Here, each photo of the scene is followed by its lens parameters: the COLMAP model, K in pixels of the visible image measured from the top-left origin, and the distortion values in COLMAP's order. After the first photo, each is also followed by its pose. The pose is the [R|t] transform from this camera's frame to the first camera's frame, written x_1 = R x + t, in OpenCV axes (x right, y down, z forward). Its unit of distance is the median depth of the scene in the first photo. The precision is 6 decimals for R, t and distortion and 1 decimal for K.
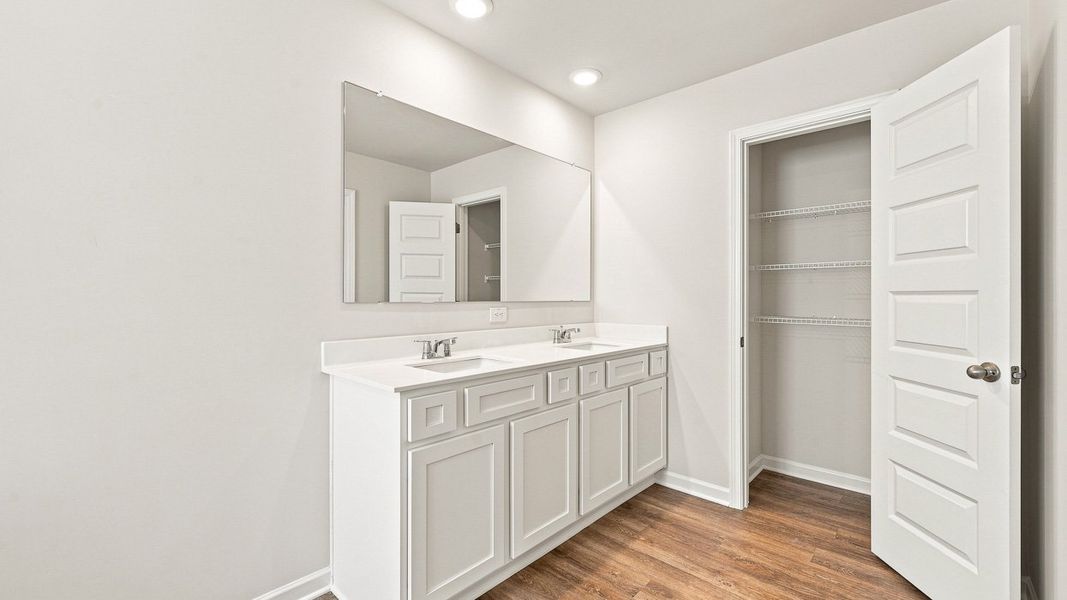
lens RADIAL K [[424.1, 0, 536.4], [0, 424.1, 295.9], [0, 0, 1]] dist [-0.000861, -0.000001]
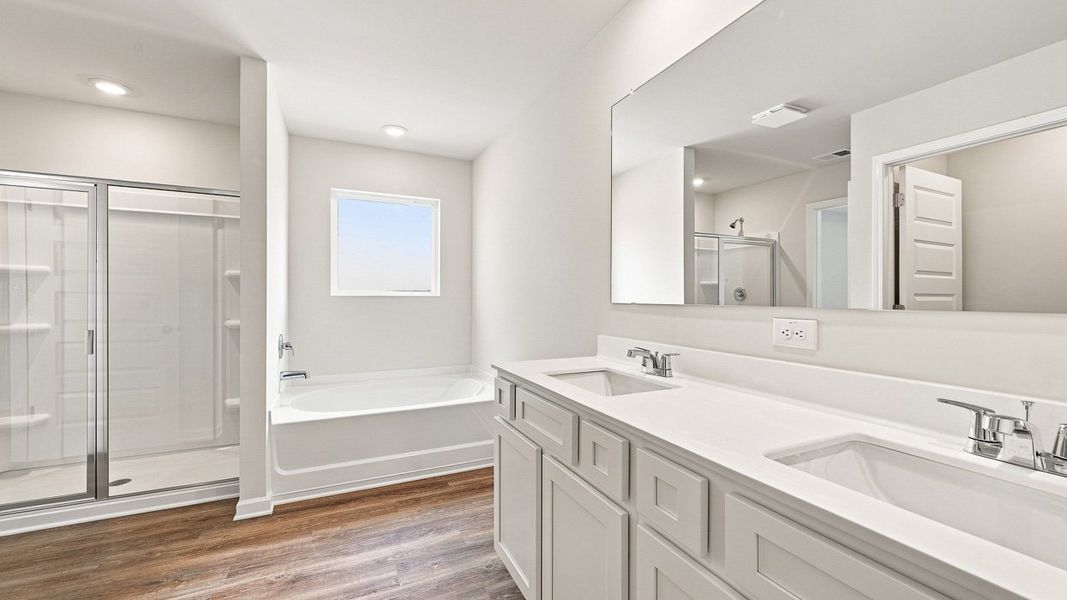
lens RADIAL K [[424.1, 0, 536.4], [0, 424.1, 295.9], [0, 0, 1]] dist [-0.000861, -0.000001]
pose [[-0.367289, -0.009742, -0.930056, 0.591340], [-0.028000, 0.999608, 0.000587, 0.003578], [0.929685, 0.026257, -0.367418, 0.973369]]
